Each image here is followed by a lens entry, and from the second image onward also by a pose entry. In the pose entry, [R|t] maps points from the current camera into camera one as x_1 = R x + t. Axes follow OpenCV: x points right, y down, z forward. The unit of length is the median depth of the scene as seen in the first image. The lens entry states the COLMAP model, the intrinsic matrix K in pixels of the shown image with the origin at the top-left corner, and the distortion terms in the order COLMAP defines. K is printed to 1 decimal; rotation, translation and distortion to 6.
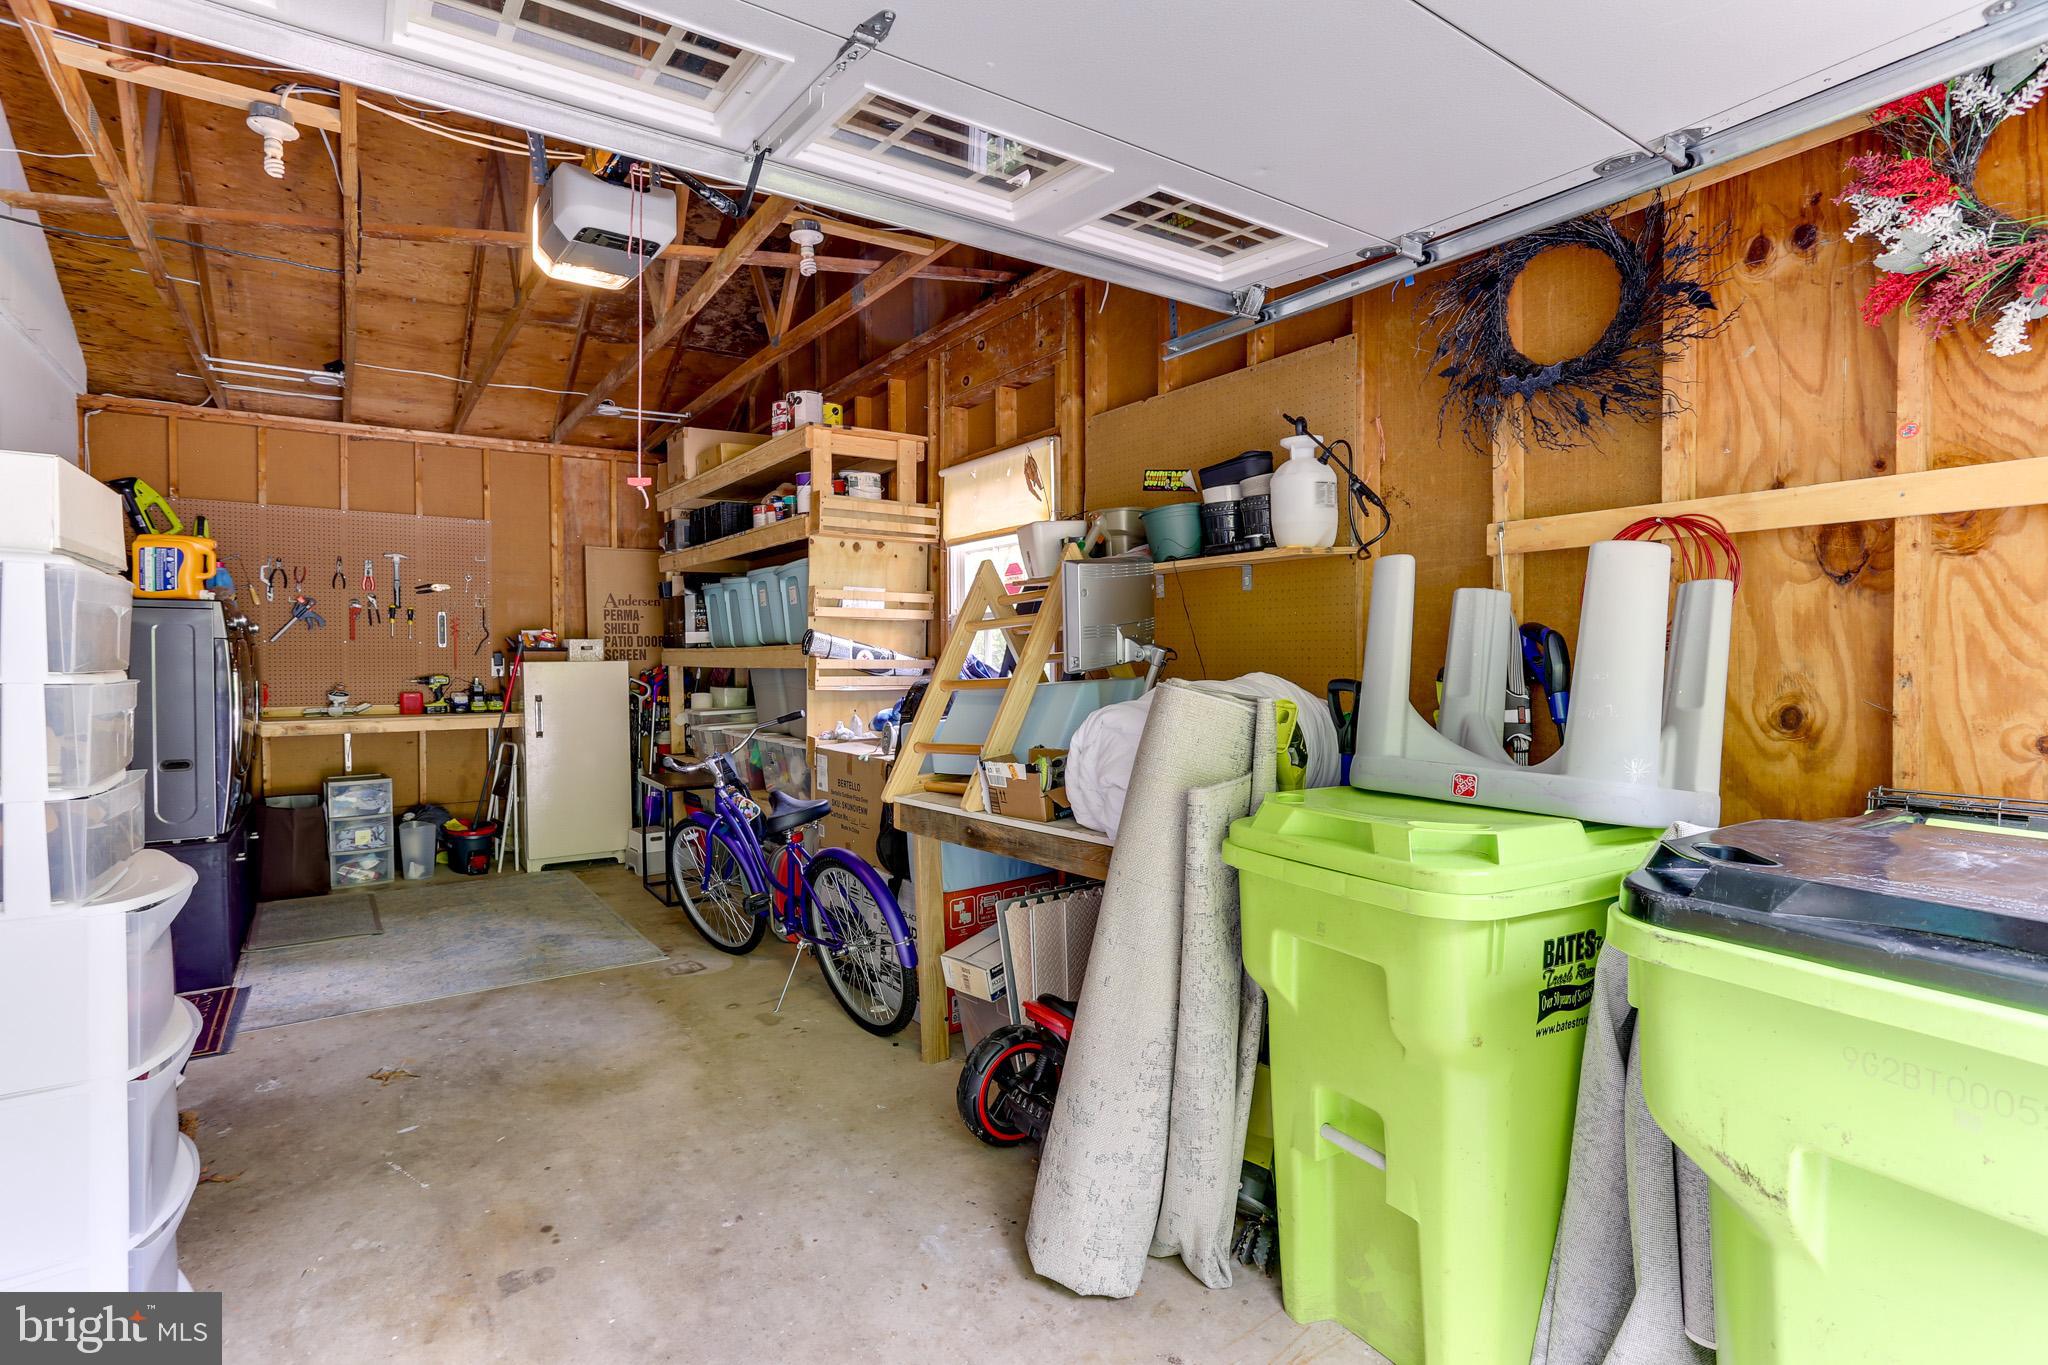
lens RADIAL K [[1022.3, 0, 1067.7], [0, 1022.3, 683.3], [0, 0, 1]] dist [-0.060901, 0.040257]
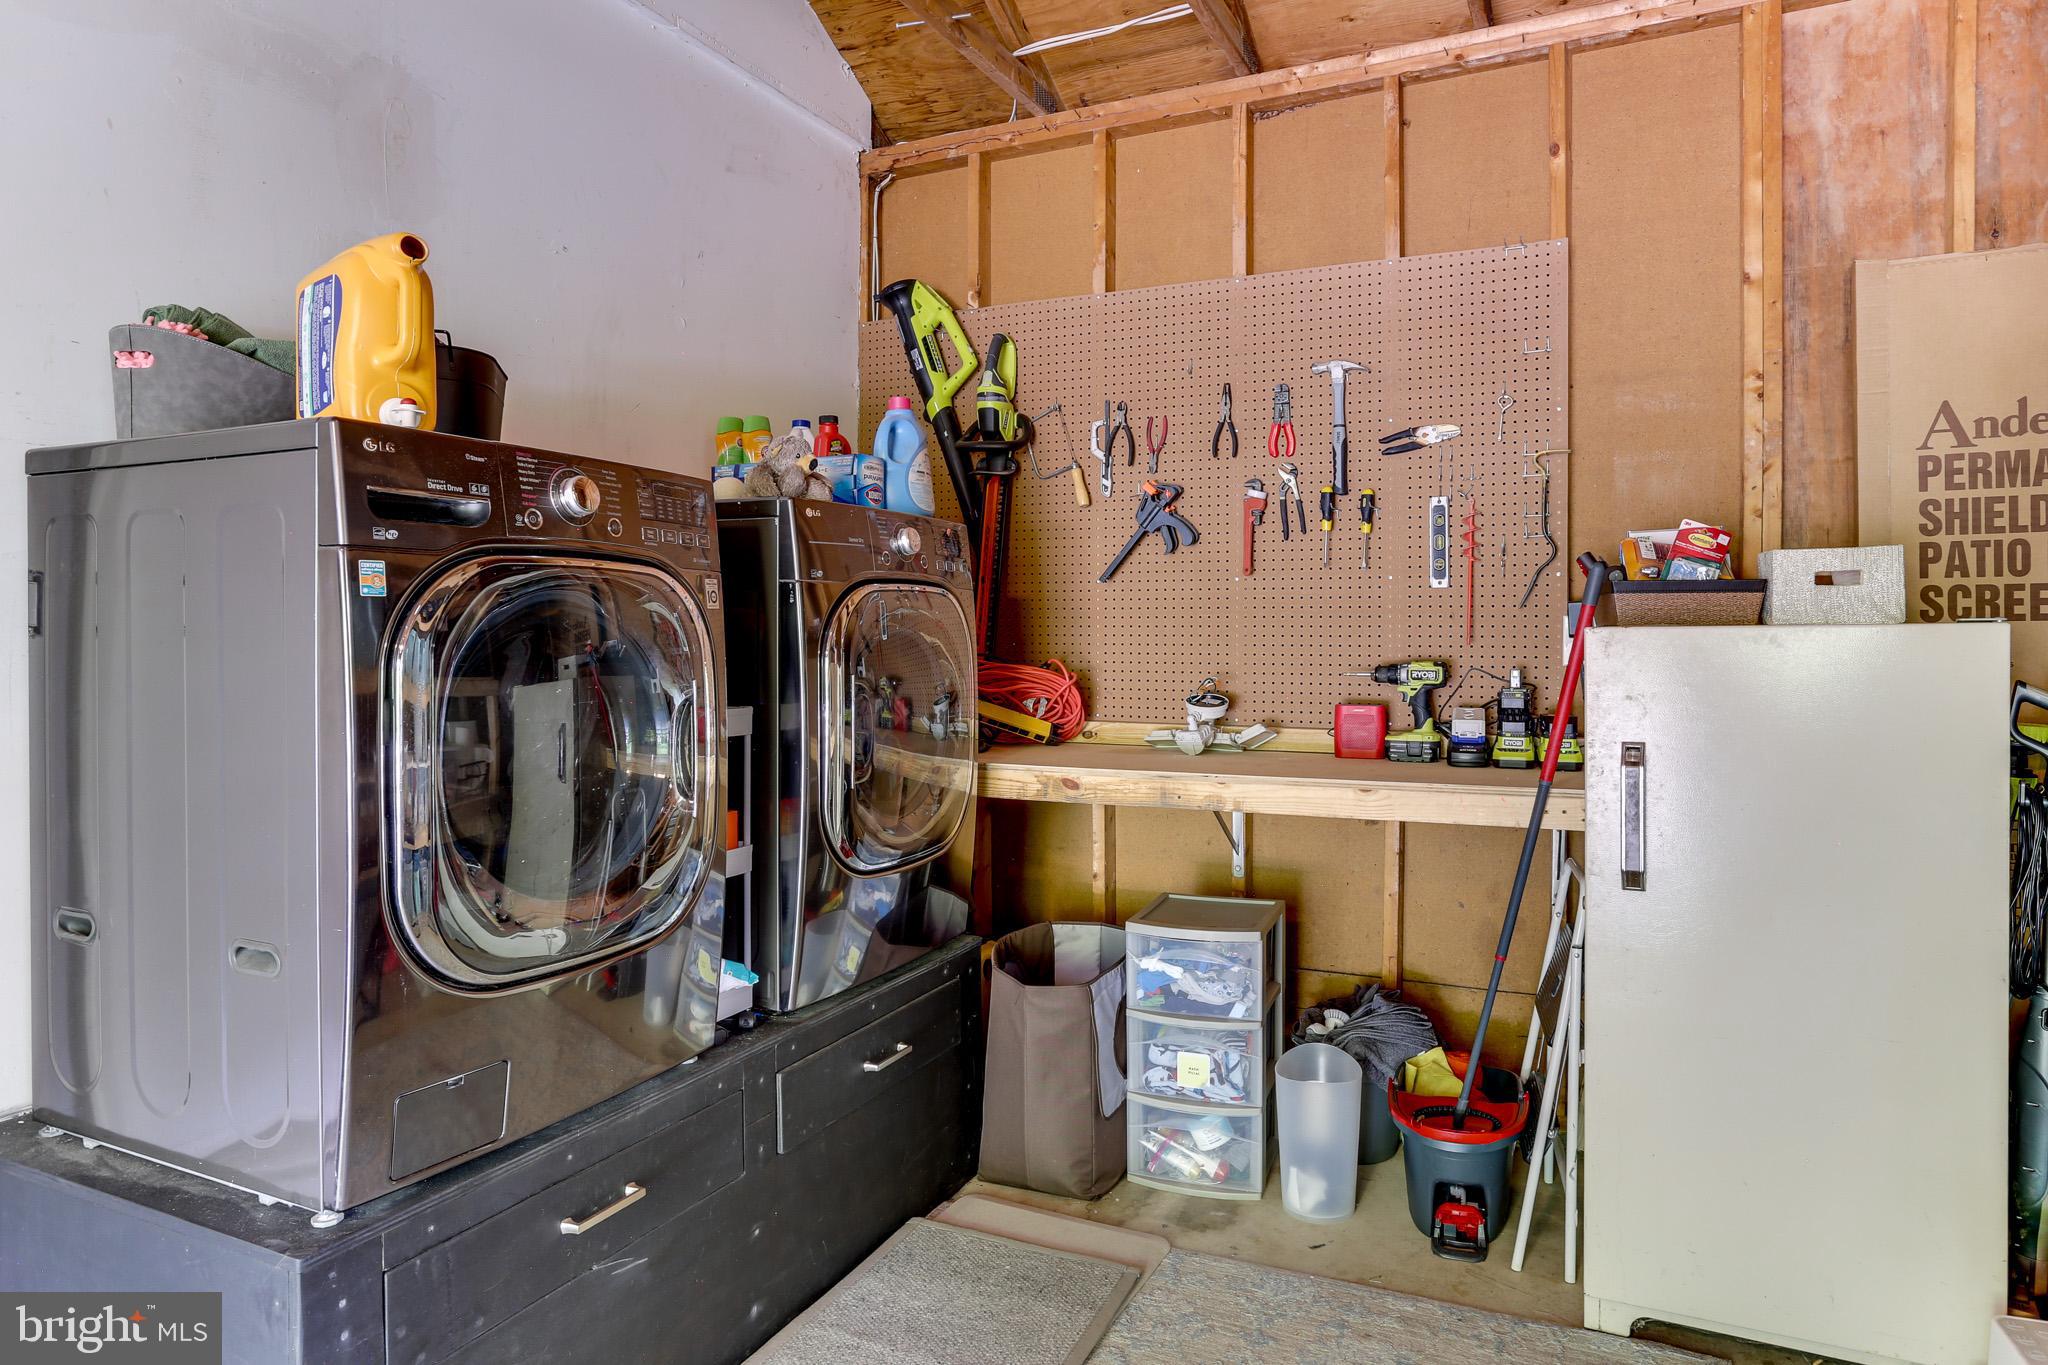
lens RADIAL K [[1218.3, 0, 1019.4], [0, 1218.3, 644.3], [0, 0, 1]] dist [-0.044904, 0.033701]
pose [[0.451732, 0.014773, -0.892031, -0.283346], [-0.018871, 0.999797, 0.007001, -0.014669], [0.891954, 0.013671, 0.451920, 0.655124]]
